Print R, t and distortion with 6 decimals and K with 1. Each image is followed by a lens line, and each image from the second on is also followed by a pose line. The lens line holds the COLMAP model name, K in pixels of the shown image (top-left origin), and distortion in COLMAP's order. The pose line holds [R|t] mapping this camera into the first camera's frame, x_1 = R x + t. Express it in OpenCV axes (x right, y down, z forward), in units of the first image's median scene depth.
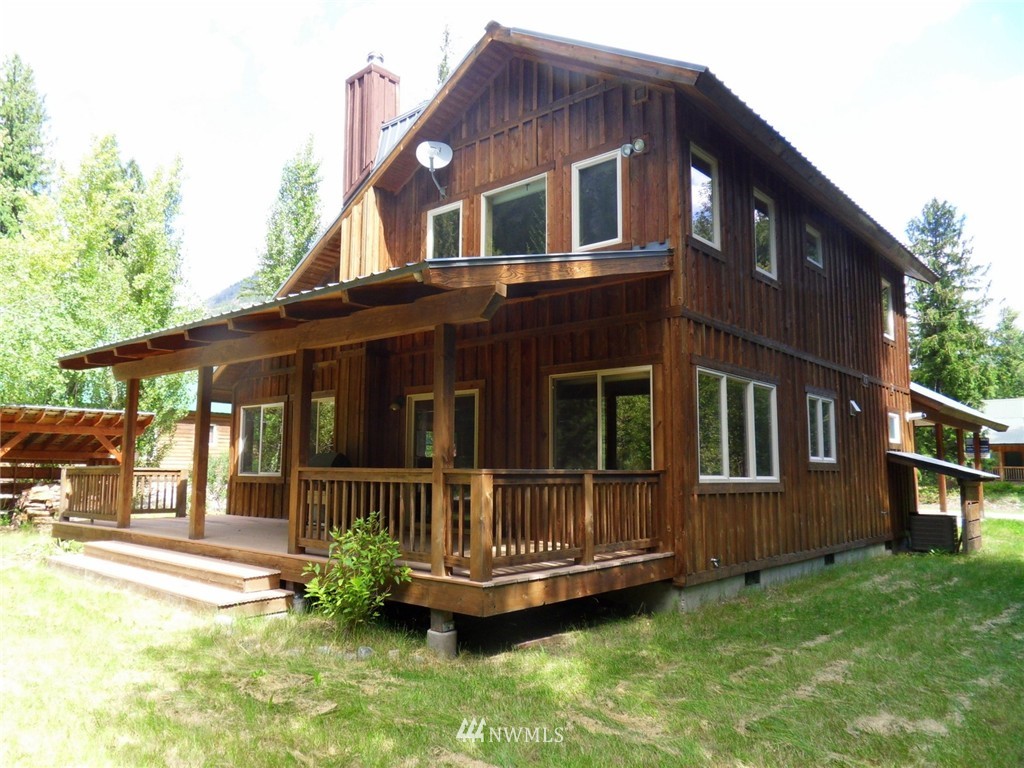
lens RADIAL K [[742.4, 0, 467.9], [0, 742.4, 384.6], [0, 0, 1]] dist [-0.008557, -0.001838]
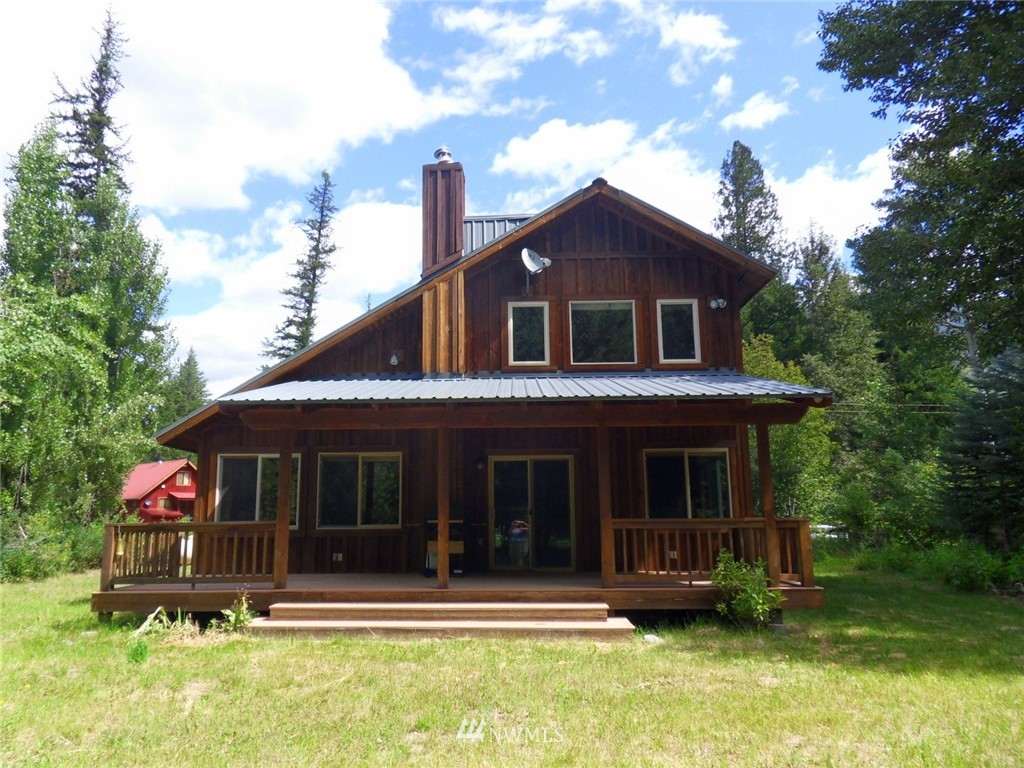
lens RADIAL K [[742.4, 0, 467.9], [0, 742.4, 384.6], [0, 0, 1]] dist [-0.008557, -0.001838]
pose [[0.768088, 0.102645, 0.632064, -0.931451], [-0.060165, 0.994271, -0.088352, 0.009045], [-0.637511, 0.029834, 0.769863, 0.135047]]
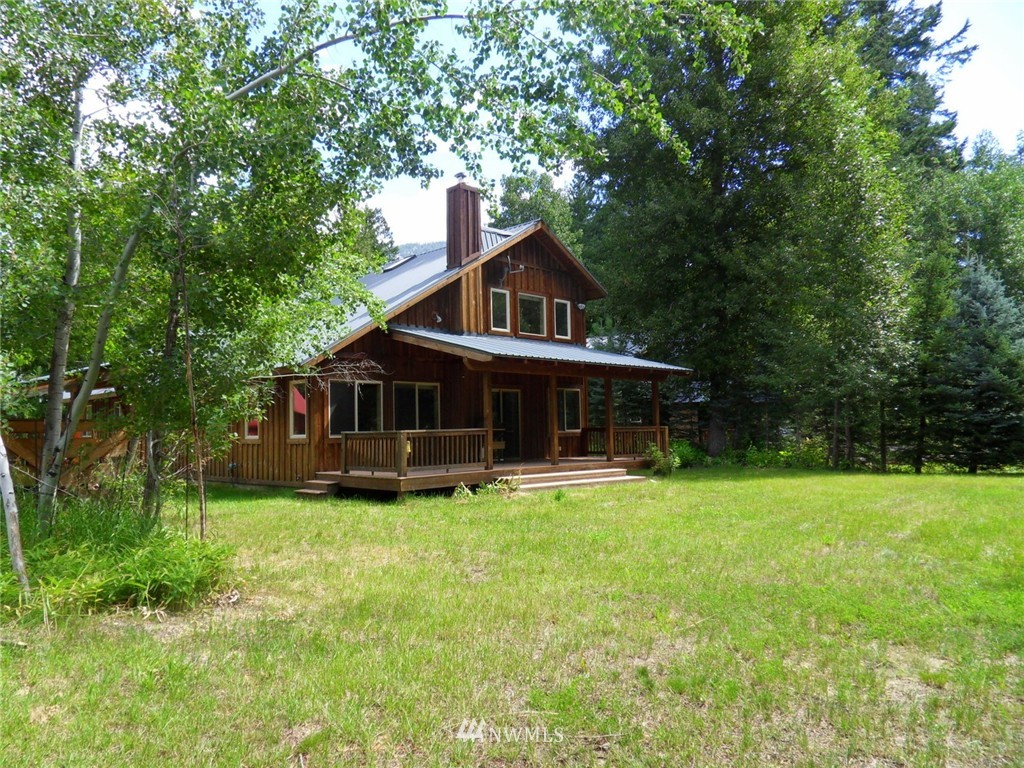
lens RADIAL K [[742.4, 0, 467.9], [0, 742.4, 384.6], [0, 0, 1]] dist [-0.008557, -0.001838]
pose [[0.068528, 0.047567, 0.996515, -2.042745], [-0.096435, 0.994501, -0.040839, 0.090647], [-0.992977, -0.093300, 0.072739, 0.983917]]
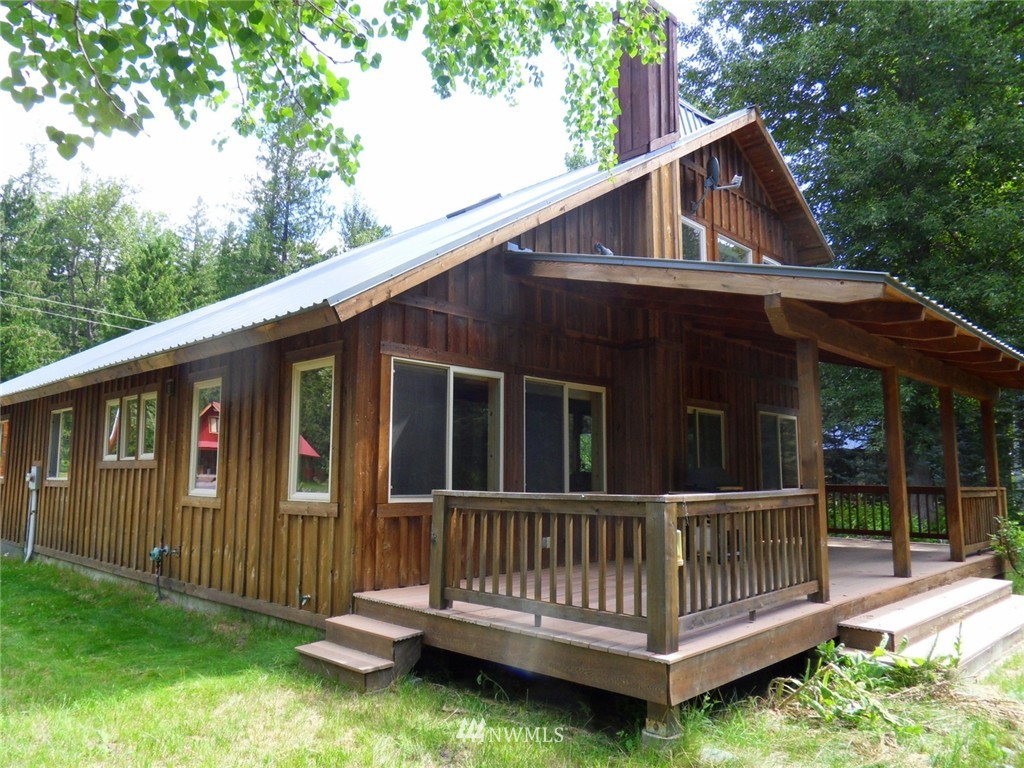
lens RADIAL K [[742.4, 0, 467.9], [0, 742.4, 384.6], [0, 0, 1]] dist [-0.008557, -0.001838]
pose [[0.053583, 0.111234, 0.992349, -1.089431], [-0.122785, 0.986969, -0.104002, 0.126739], [-0.990986, -0.116273, 0.066542, 1.292124]]
